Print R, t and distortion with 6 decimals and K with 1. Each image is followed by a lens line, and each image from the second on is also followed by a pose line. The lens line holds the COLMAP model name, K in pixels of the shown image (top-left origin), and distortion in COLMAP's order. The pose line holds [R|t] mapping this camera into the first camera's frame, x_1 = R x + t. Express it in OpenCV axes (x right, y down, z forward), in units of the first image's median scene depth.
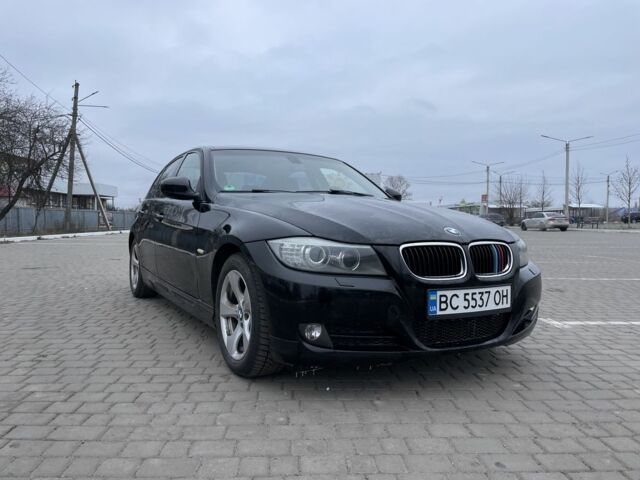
lens RADIAL K [[518.5, 0, 320.9], [0, 518.5, 242.1], [0, 0, 1]] dist [0.040737, -0.032332]
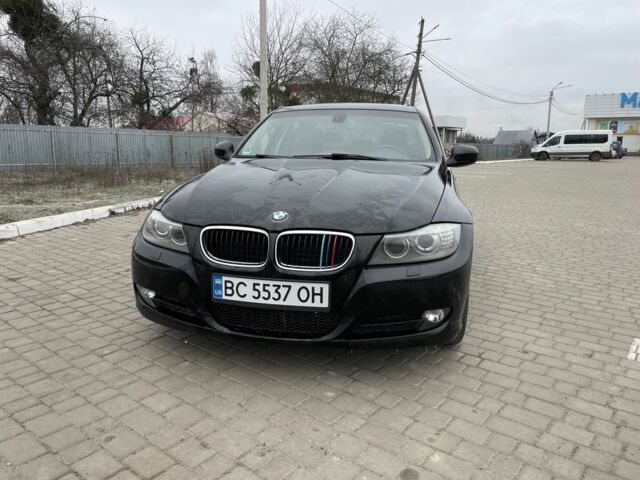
lens RADIAL K [[518.5, 0, 320.7], [0, 518.5, 237.5], [0, 0, 1]] dist [0.040737, -0.032332]
pose [[0.711492, 0.124707, -0.691540, 1.031011], [-0.026667, 0.988209, 0.150771, -0.134780], [0.702188, -0.088831, 0.706428, 0.420967]]
